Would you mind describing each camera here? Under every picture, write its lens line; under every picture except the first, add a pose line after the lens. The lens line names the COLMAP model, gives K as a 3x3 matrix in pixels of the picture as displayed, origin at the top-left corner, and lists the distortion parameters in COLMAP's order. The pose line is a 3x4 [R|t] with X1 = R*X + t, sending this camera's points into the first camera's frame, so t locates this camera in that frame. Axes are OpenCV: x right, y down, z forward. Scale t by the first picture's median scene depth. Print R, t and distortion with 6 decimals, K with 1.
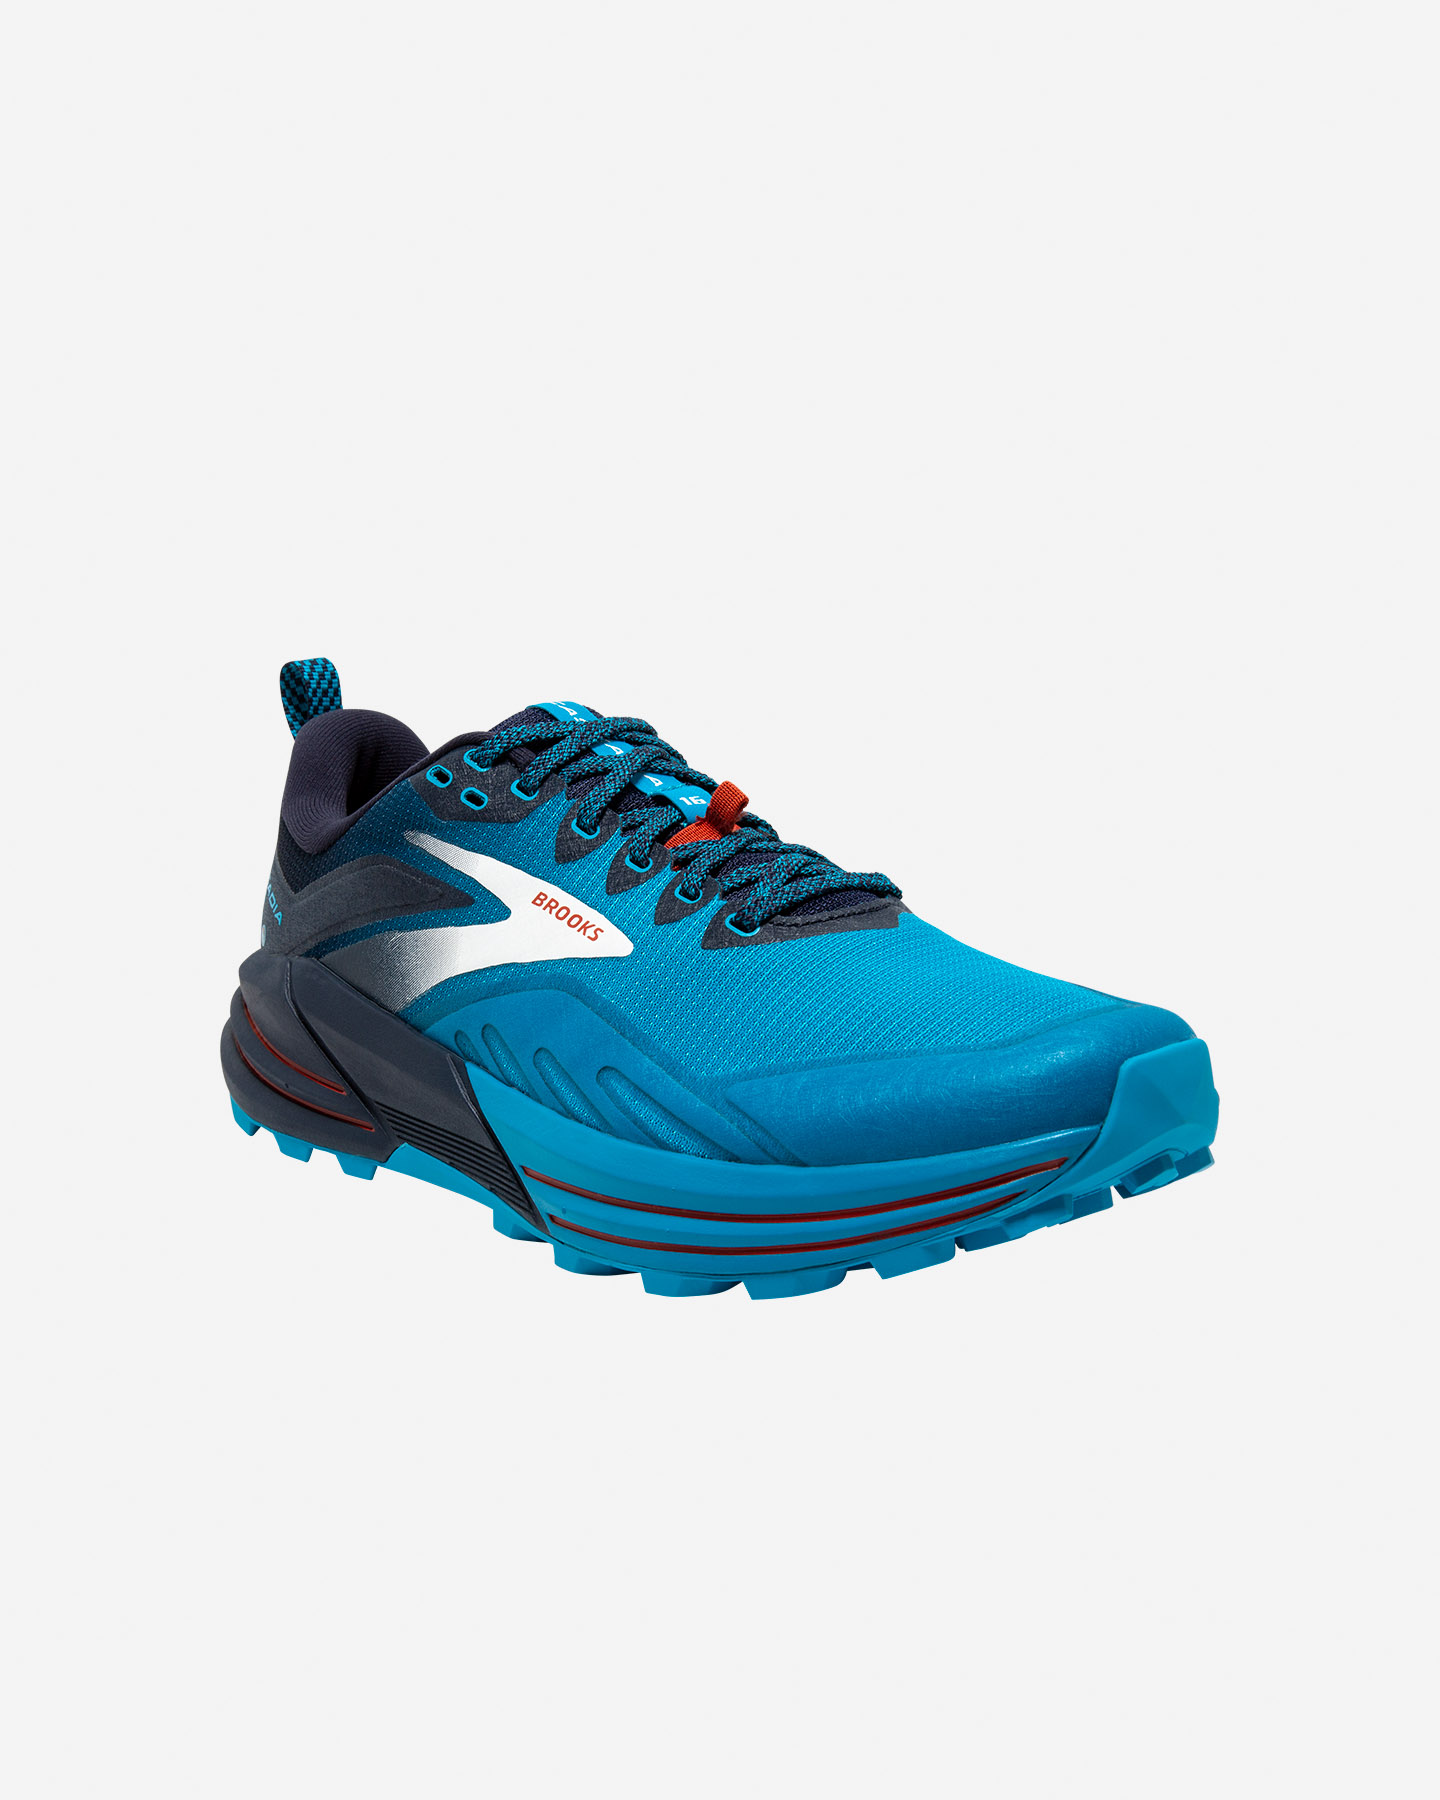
lens RADIAL K [[2568.3, 0, 720.9], [0, 2568.3, 818.3], [0, 0, 1]] dist [0.123891, 0.025263]
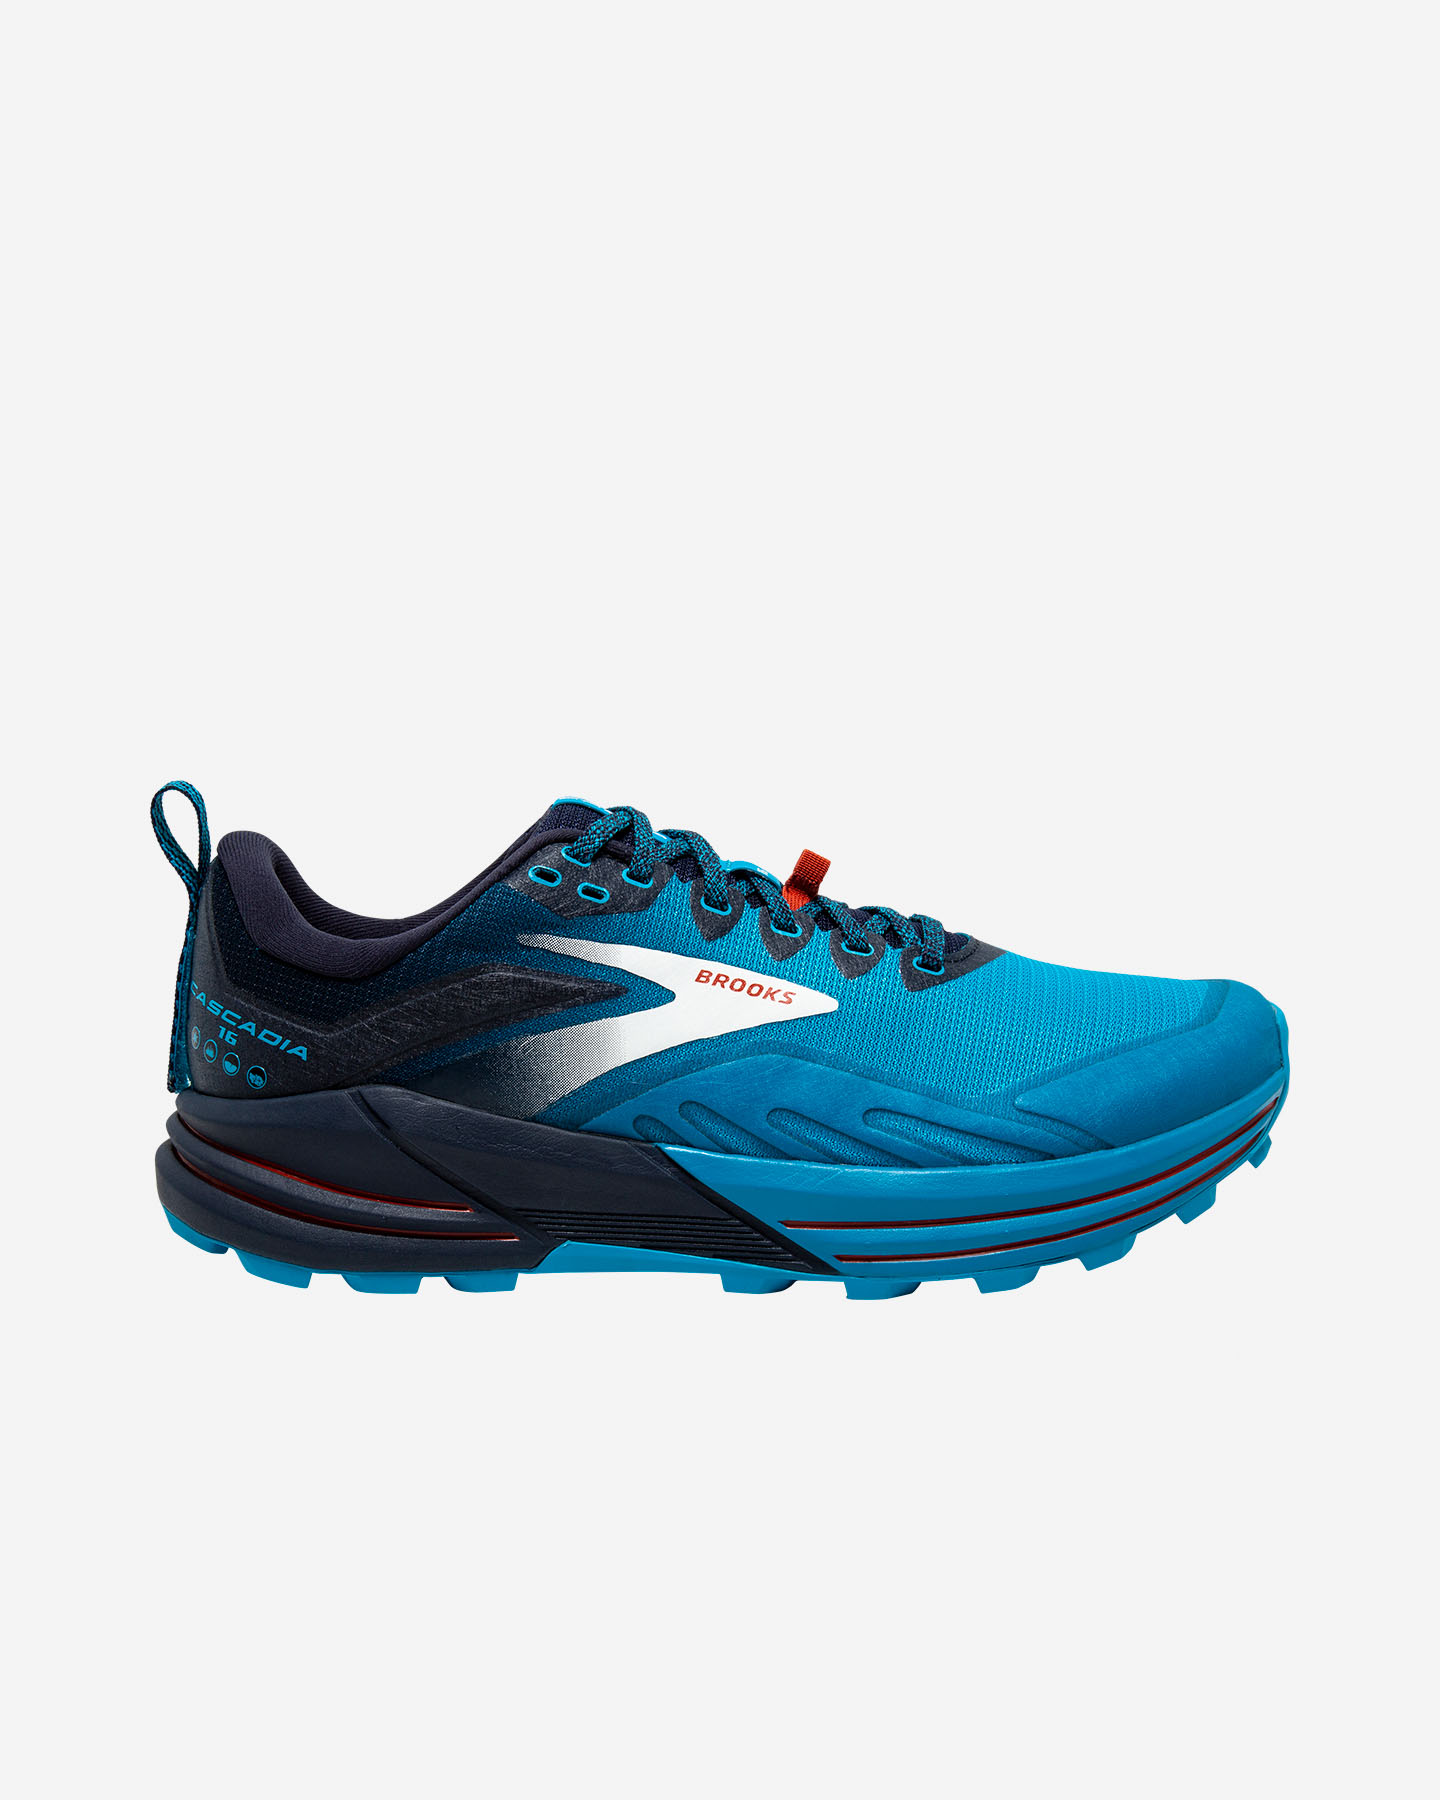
lens RADIAL K [[2568.3, 0, 720.9], [0, 2568.3, 818.3], [0, 0, 1]] dist [0.123891, 0.025263]
pose [[0.636869, -0.093093, 0.765331, -0.867767], [0.102475, 0.994097, 0.035644, -0.070366], [-0.764131, 0.055727, 0.642649, 0.304953]]
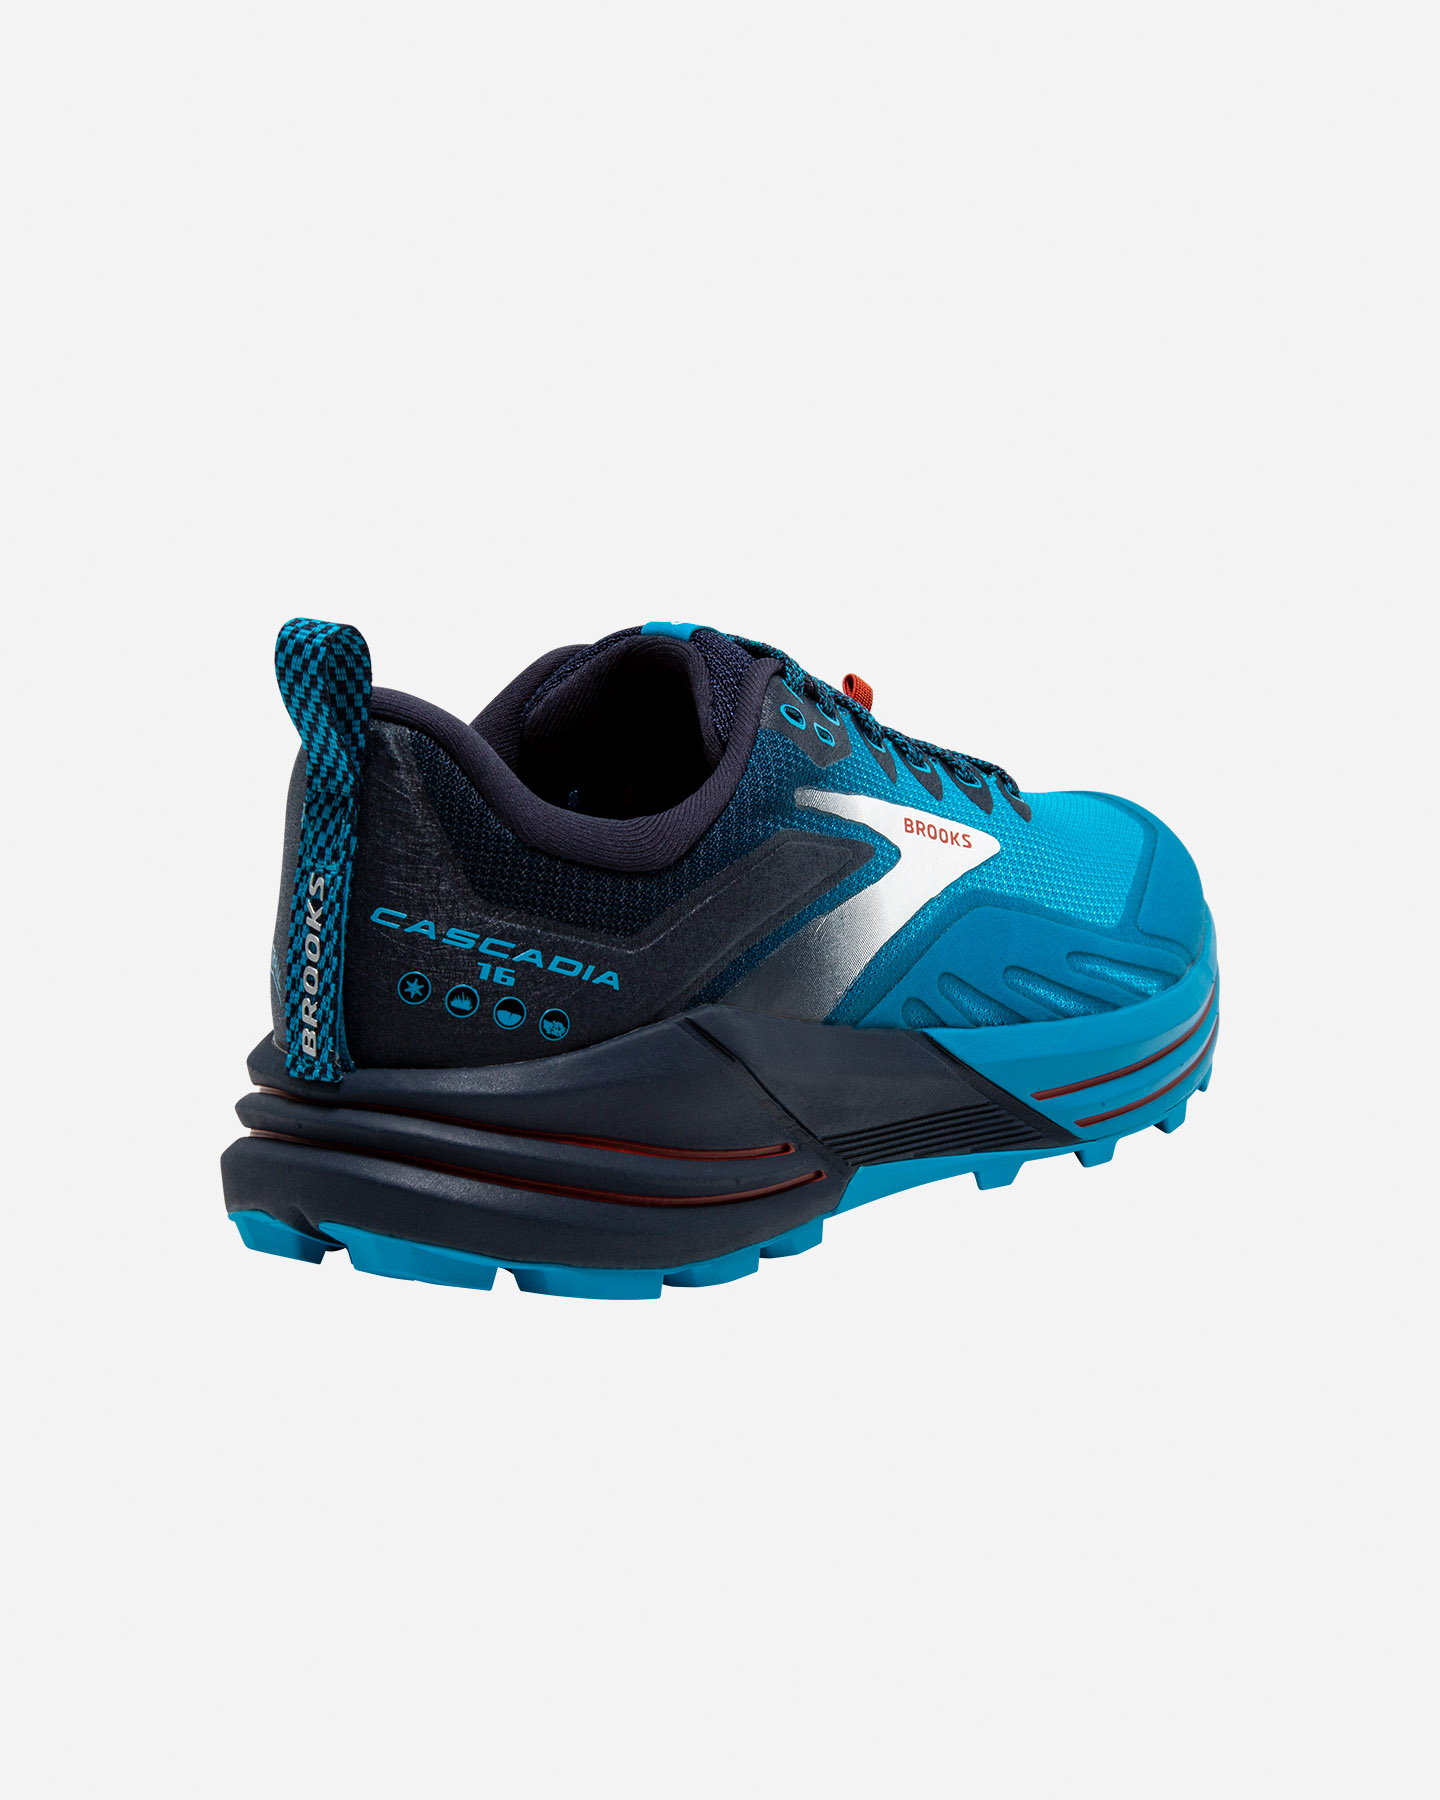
lens RADIAL K [[2568.3, 0, 720.9], [0, 2568.3, 818.3], [0, 0, 1]] dist [0.123891, 0.025263]
pose [[-0.151905, -0.140408, 0.978371, -0.917333], [0.115904, 0.980499, 0.158709, -0.117690], [-0.981576, 0.137506, -0.132668, 1.171722]]
